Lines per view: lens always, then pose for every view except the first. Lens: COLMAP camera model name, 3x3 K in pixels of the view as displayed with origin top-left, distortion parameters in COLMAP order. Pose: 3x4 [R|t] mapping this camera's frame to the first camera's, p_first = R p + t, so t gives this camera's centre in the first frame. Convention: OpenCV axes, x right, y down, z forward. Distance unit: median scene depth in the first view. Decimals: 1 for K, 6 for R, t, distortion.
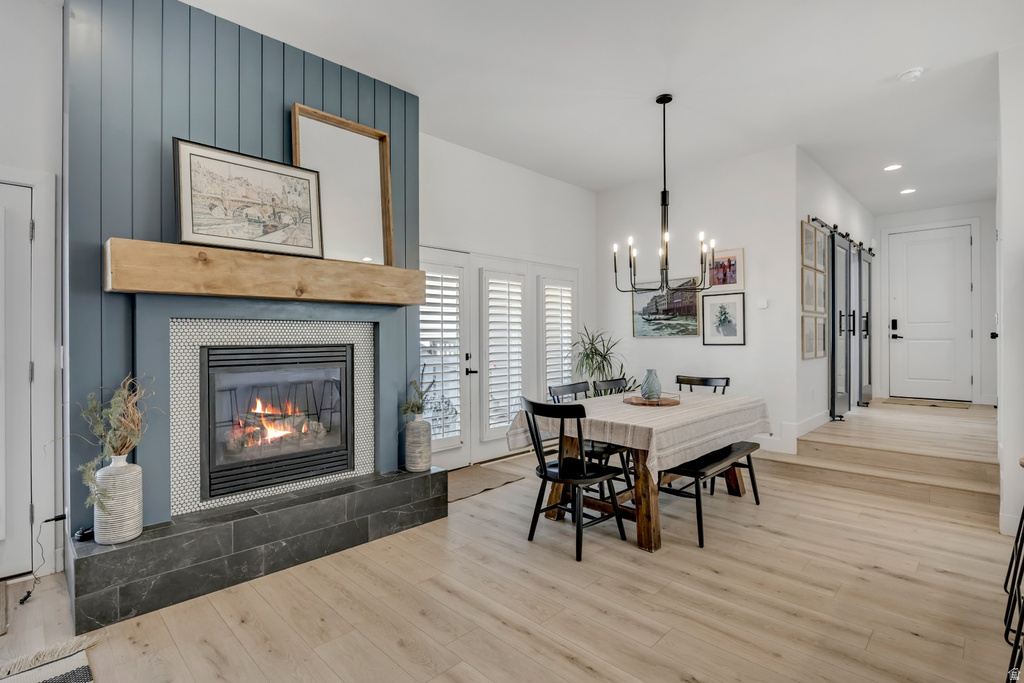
lens RADIAL K [[498.5, 0, 510.7], [0, 498.5, 339.7], [0, 0, 1]] dist [-0.005543, -0.000984]
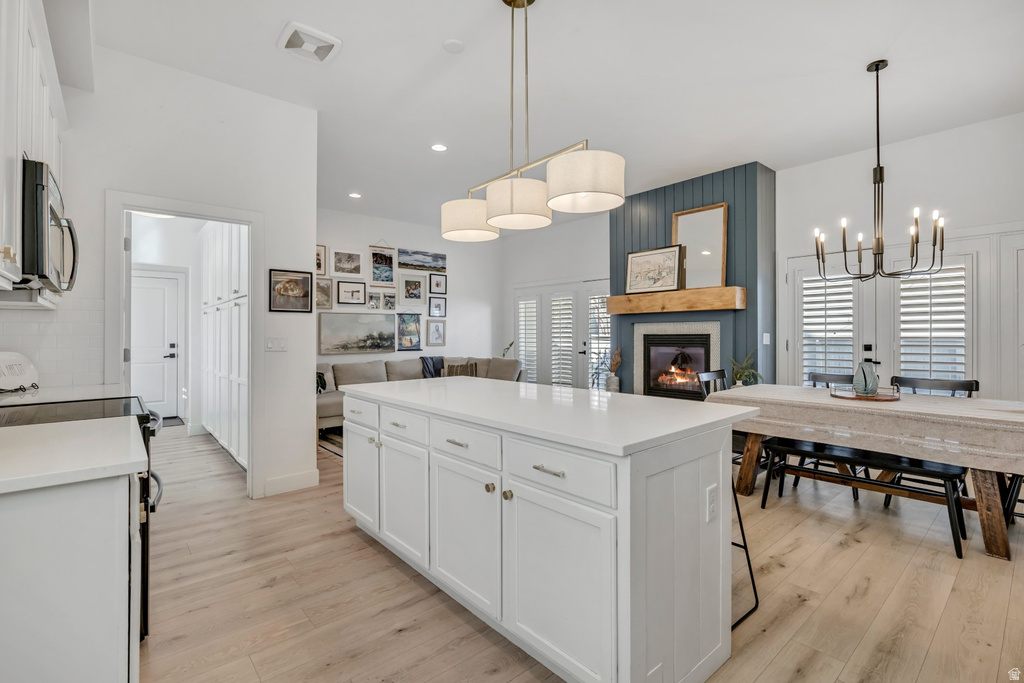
lens RADIAL K [[466.5, 0, 508.6], [0, 466.5, 336.1], [0, 0, 1]] dist [-0.000589, -0.000041]
pose [[-0.065001, 0.008618, -0.997848, 1.550893], [0.002125, 0.999962, 0.008498, -0.000859], [0.997883, -0.001568, -0.065017, 0.484780]]
